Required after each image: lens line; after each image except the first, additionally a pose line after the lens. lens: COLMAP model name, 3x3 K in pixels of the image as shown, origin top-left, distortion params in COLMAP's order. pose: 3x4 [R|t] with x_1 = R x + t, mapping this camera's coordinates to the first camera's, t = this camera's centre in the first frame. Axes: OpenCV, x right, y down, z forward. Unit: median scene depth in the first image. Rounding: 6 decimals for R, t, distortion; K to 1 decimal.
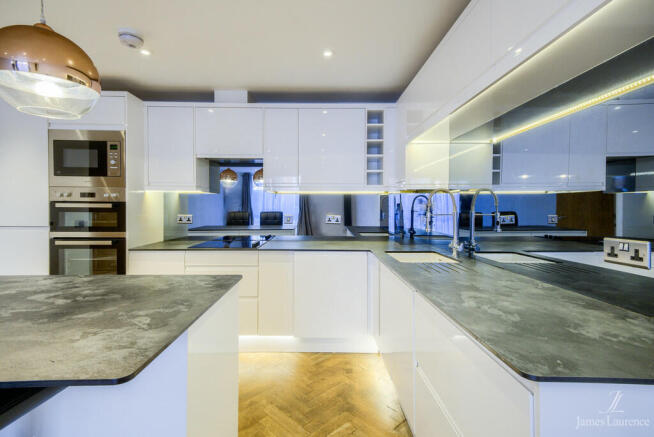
lens RADIAL K [[321.7, 0, 324.8], [0, 321.7, 214.7], [0, 0, 1]] dist [0.006161, 0.000397]
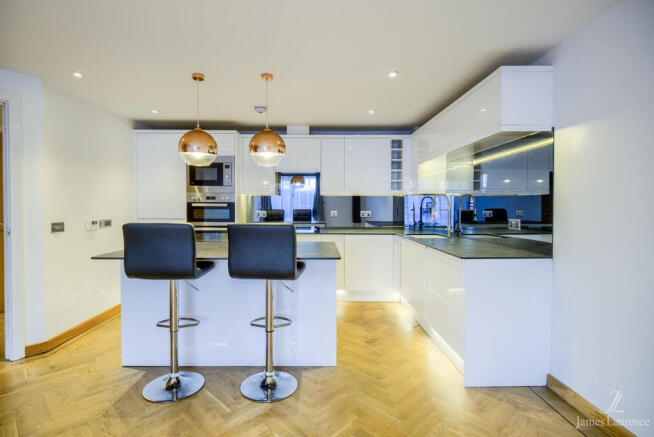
lens RADIAL K [[321.7, 0, 327.7], [0, 321.7, 218.5], [0, 0, 1]] dist [0.006161, 0.000397]
pose [[0.999988, -0.003391, -0.003636, -0.157452], [0.003459, 0.999812, 0.019062, 0.007876], [0.003570, -0.019074, 0.999812, -0.486554]]
